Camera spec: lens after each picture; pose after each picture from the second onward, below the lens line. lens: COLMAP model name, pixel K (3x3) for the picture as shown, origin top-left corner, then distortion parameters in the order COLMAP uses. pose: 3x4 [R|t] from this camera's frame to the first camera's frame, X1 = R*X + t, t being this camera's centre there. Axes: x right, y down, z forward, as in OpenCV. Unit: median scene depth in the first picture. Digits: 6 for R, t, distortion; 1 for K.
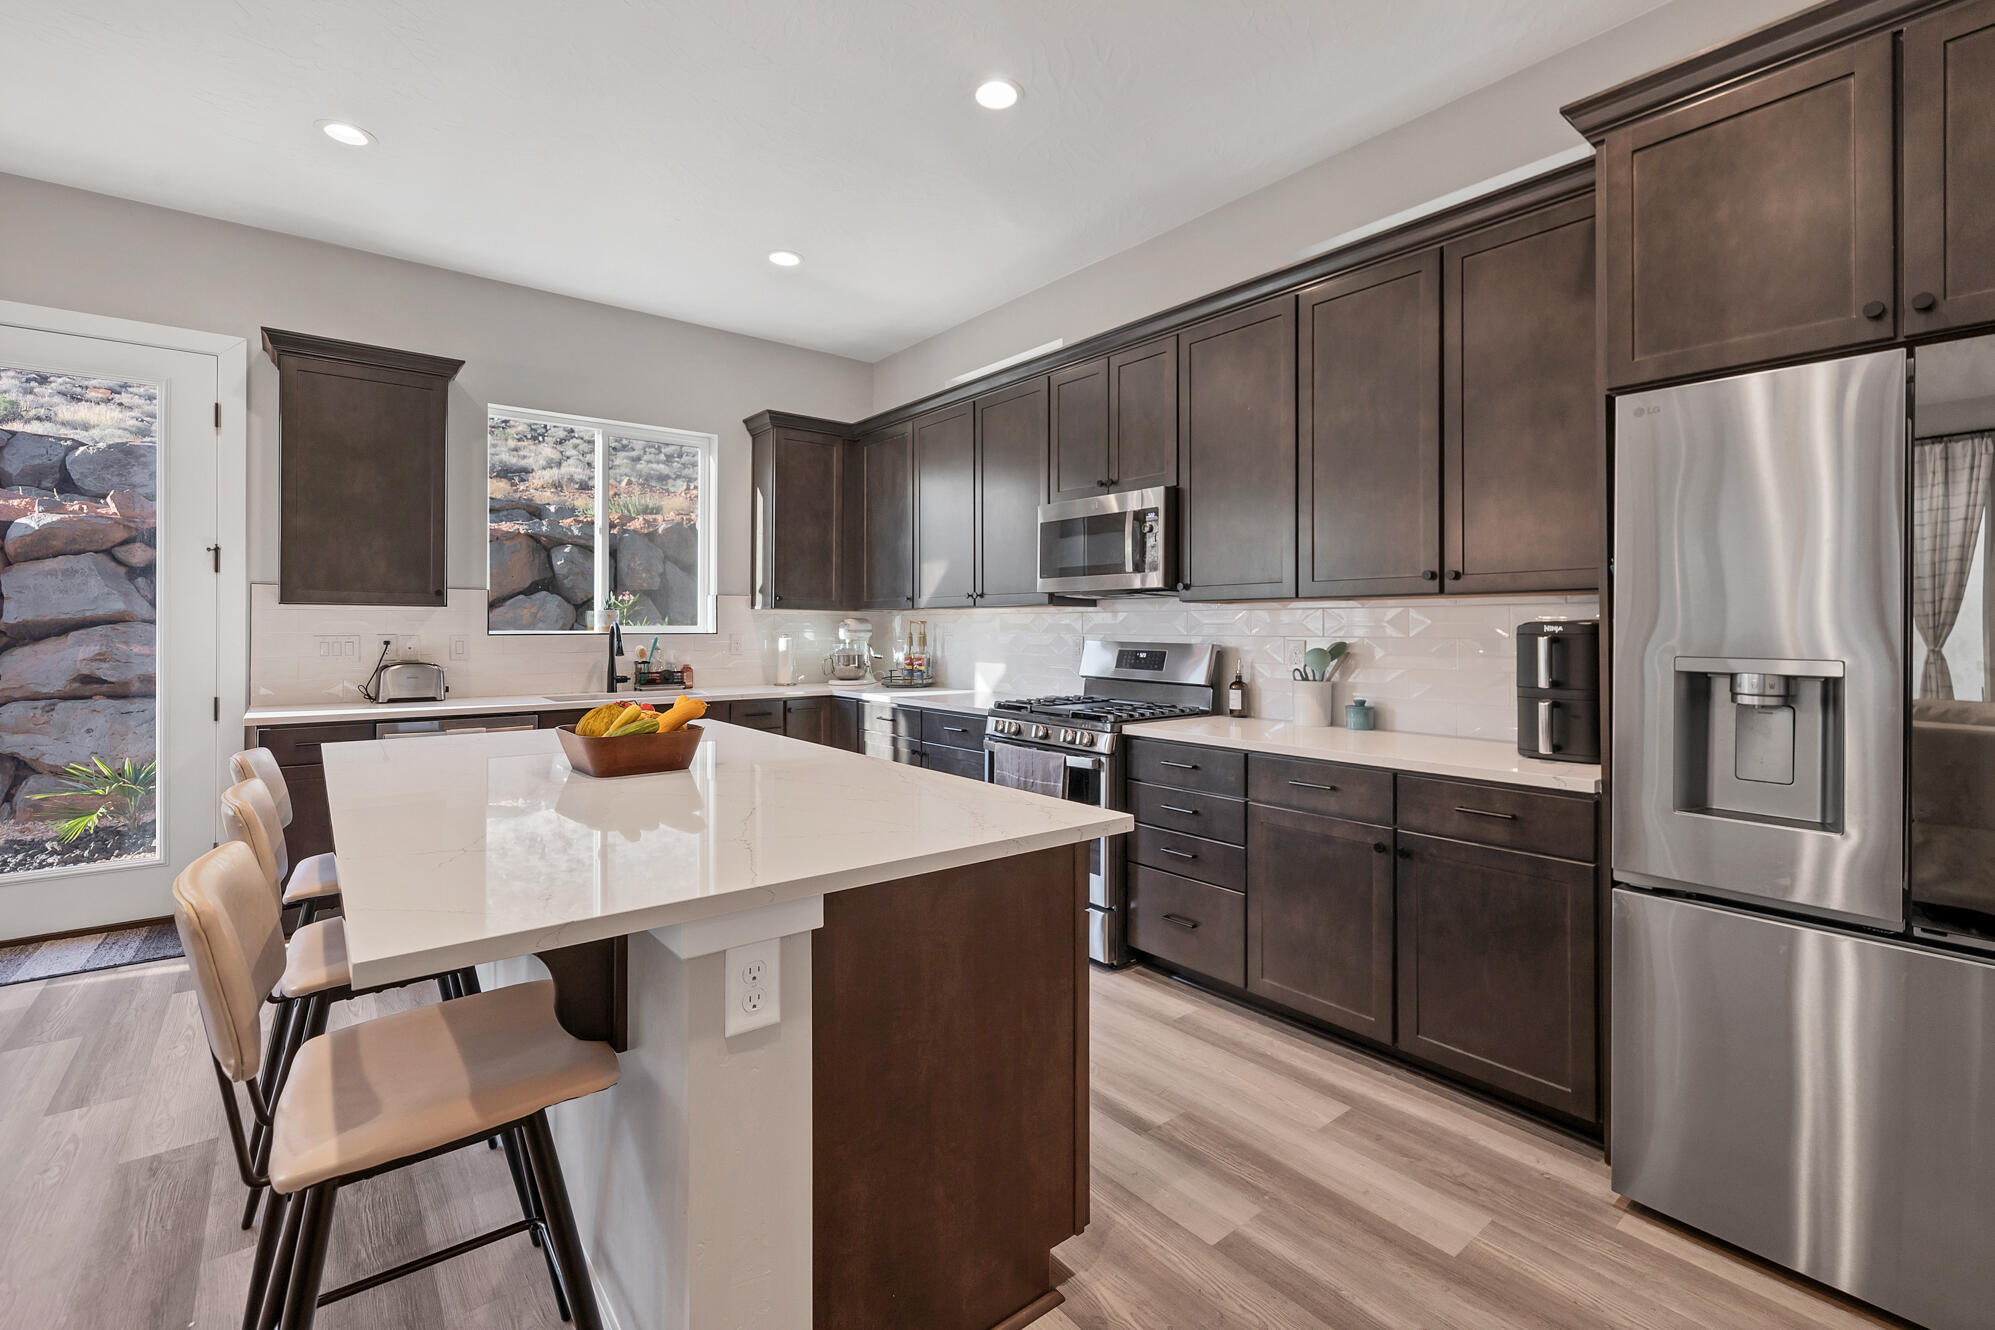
lens RADIAL K [[868.7, 0, 1014.3], [0, 868.7, 618.0], [0, 0, 1]] dist [0.007746, -0.002415]
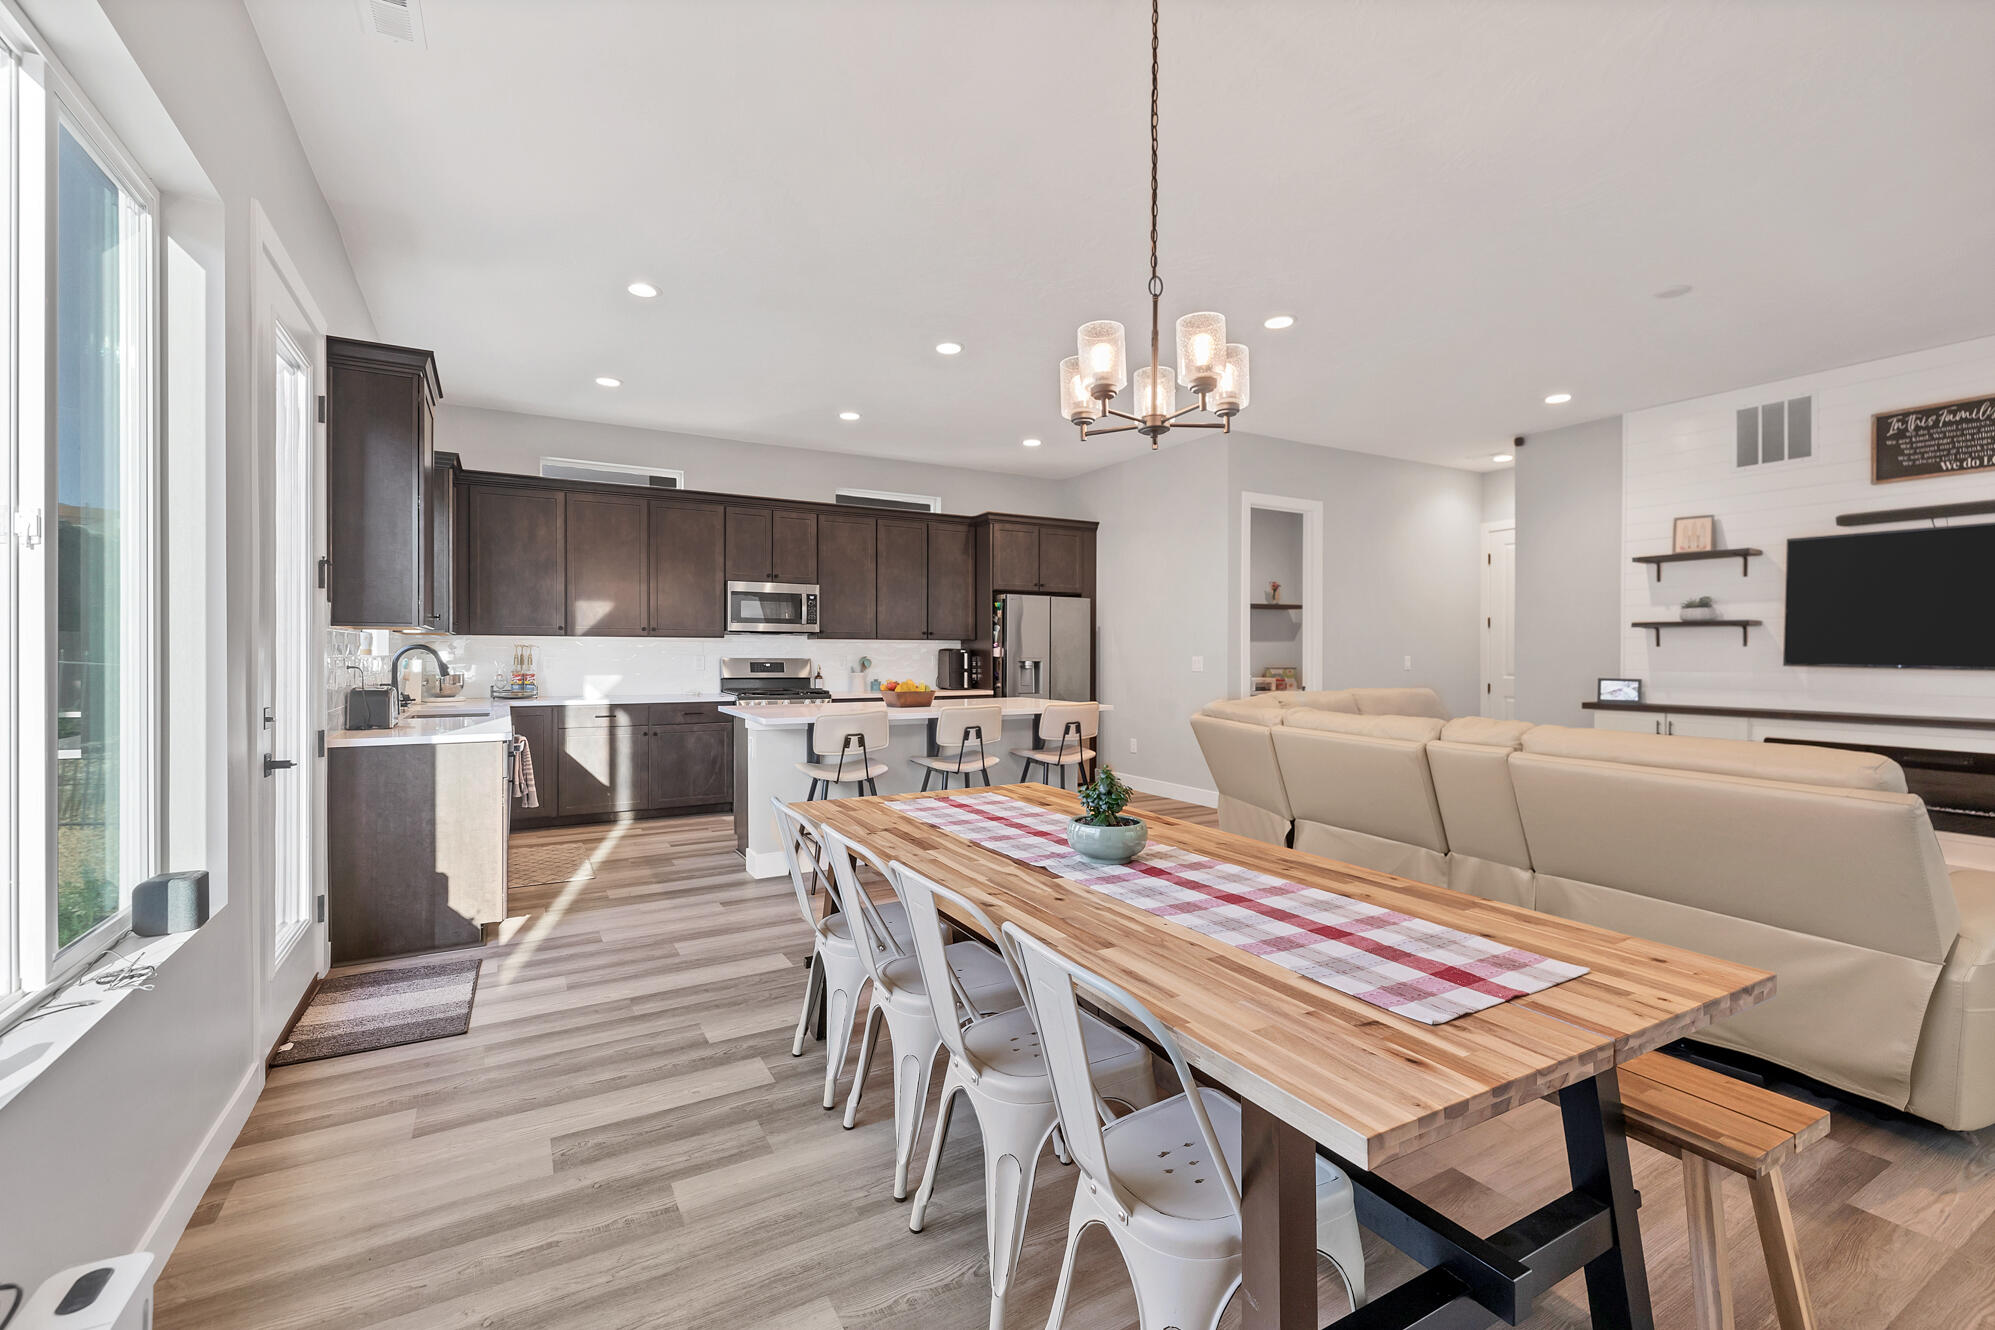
lens RADIAL K [[868.7, 0, 1000.6], [0, 868.7, 645.9], [0, 0, 1]] dist [0.007746, -0.002415]
pose [[0.165865, 0.005393, 0.986134, -1.633264], [-0.012941, 0.999911, -0.003292, 0.000655], [-0.986064, -0.012215, 0.165920, 0.179113]]
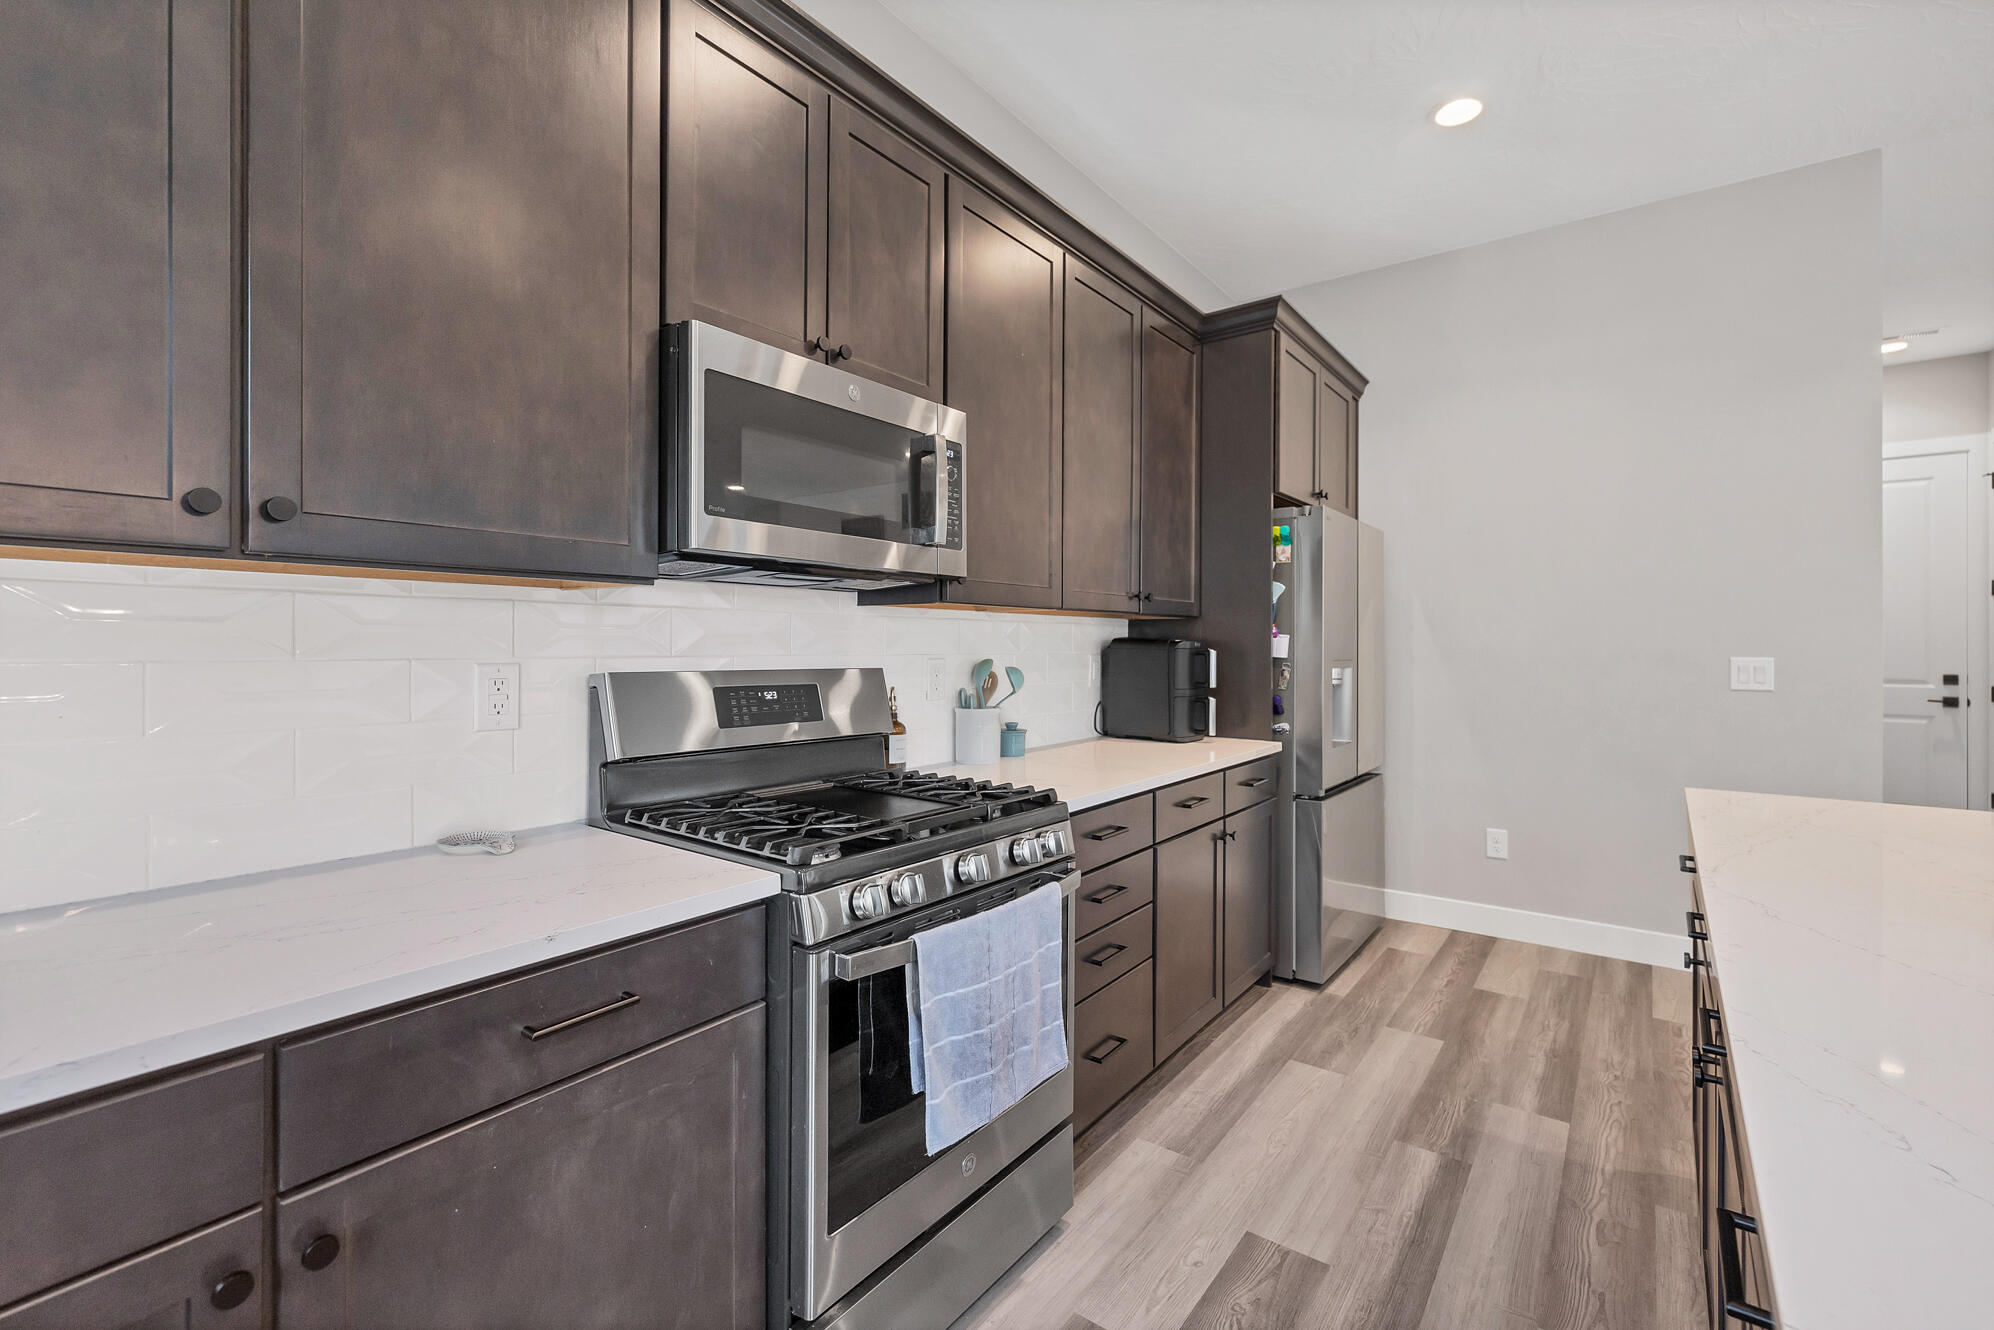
lens RADIAL K [[868.2, 0, 1000.4], [0, 868.2, 644.6], [0, 0, 1]] dist [0.007746, -0.002415]
pose [[-0.237584, -0.004465, 0.971357, -0.378315], [-0.014287, 0.999897, 0.001102, 0.010094], [-0.971262, -0.013616, -0.237624, 0.981789]]
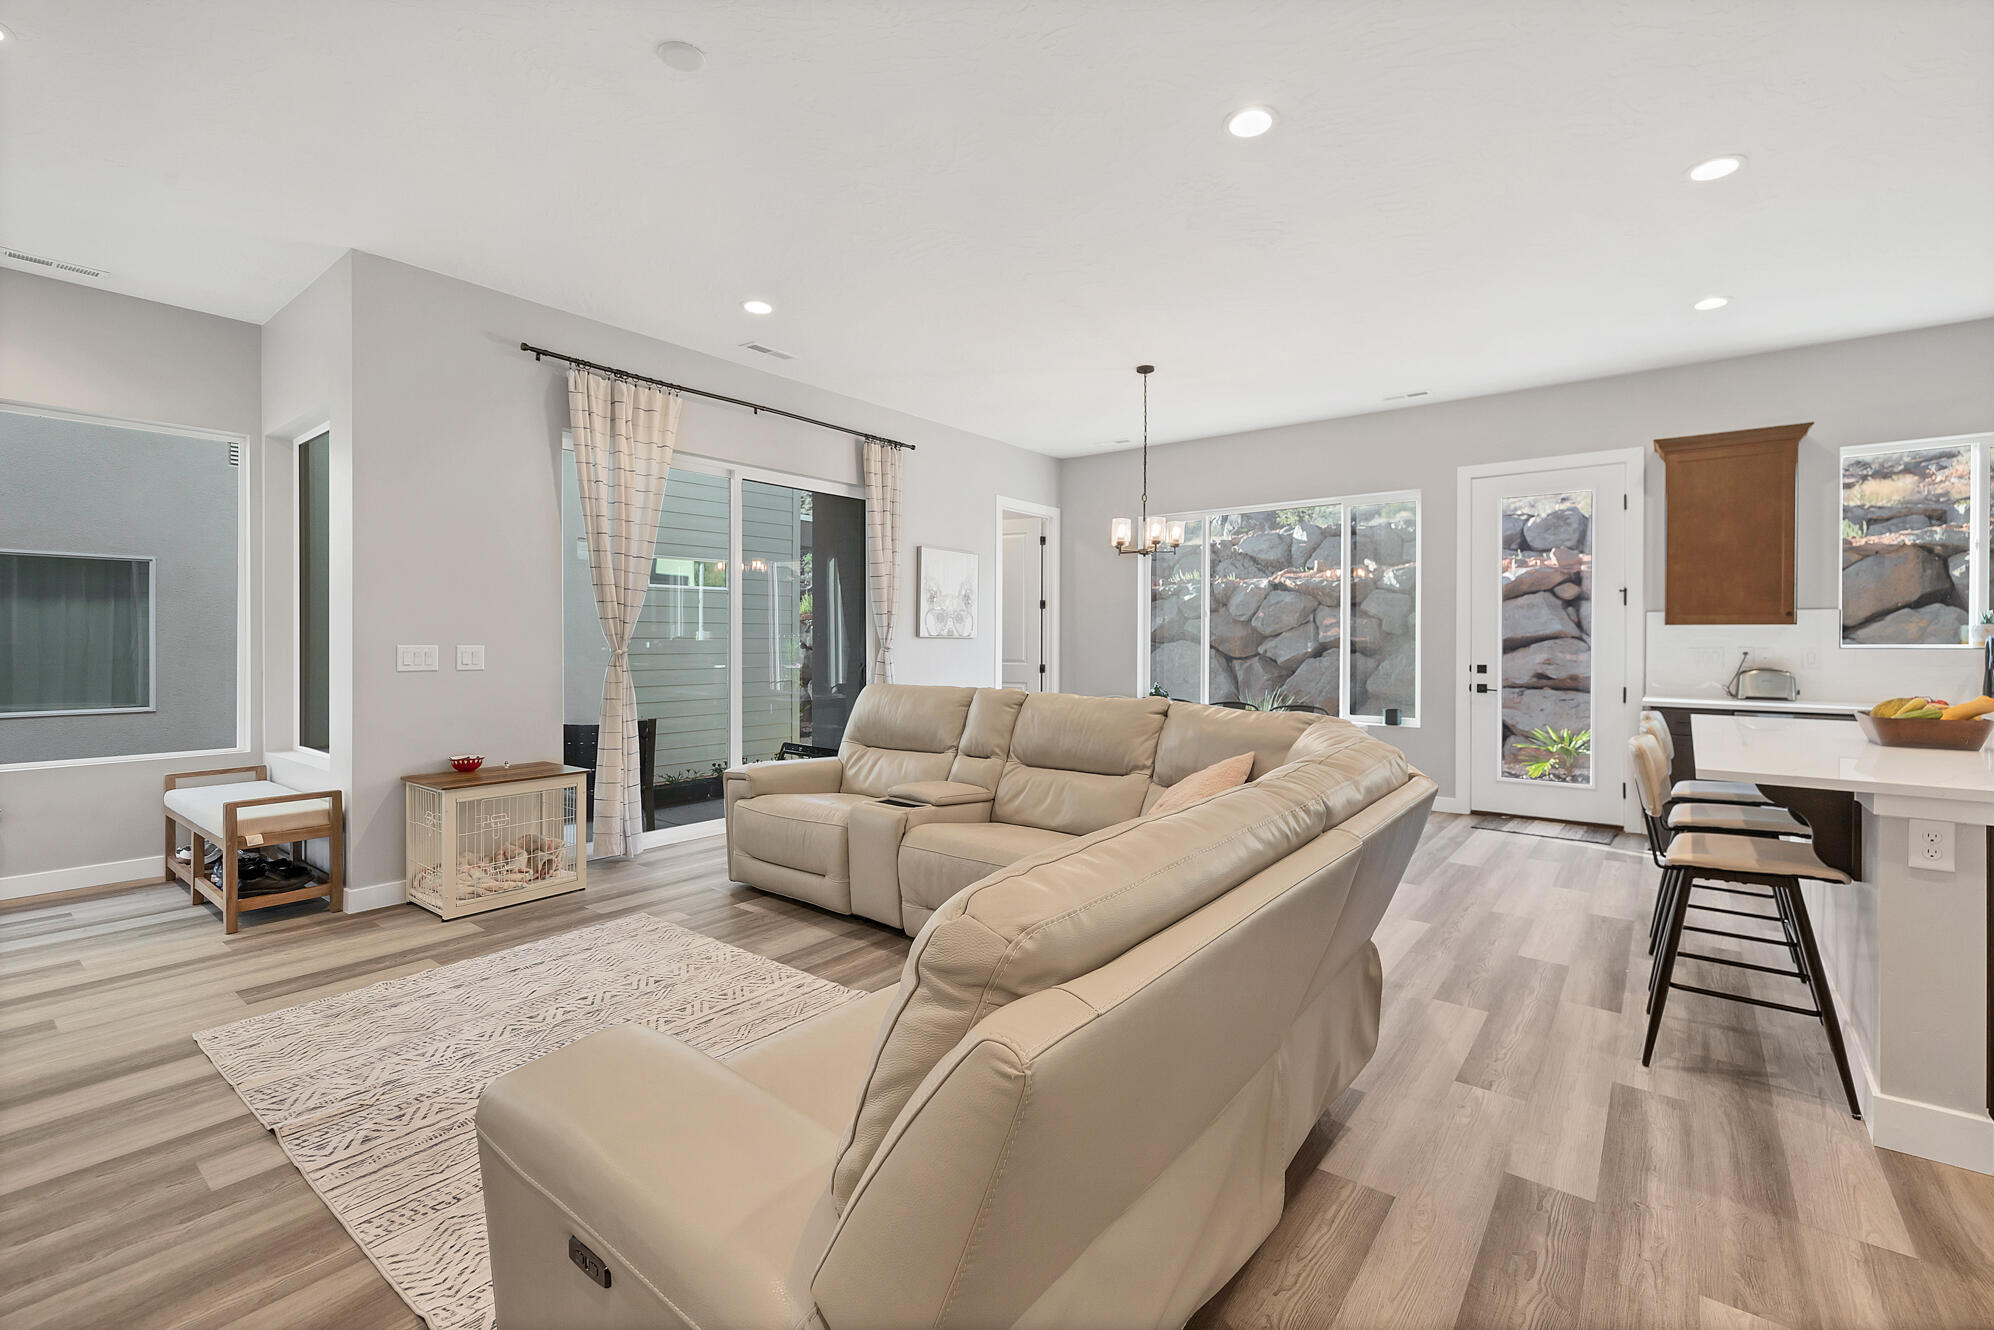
lens RADIAL K [[868.2, 0, 998.8], [0, 868.2, 651.4], [0, 0, 1]] dist [0.007746, -0.002415]
pose [[0.218987, 0.011470, -0.975660, 0.310633], [0.008261, 0.999873, 0.013609, -0.001588], [0.975693, -0.011040, 0.218864, -0.376487]]
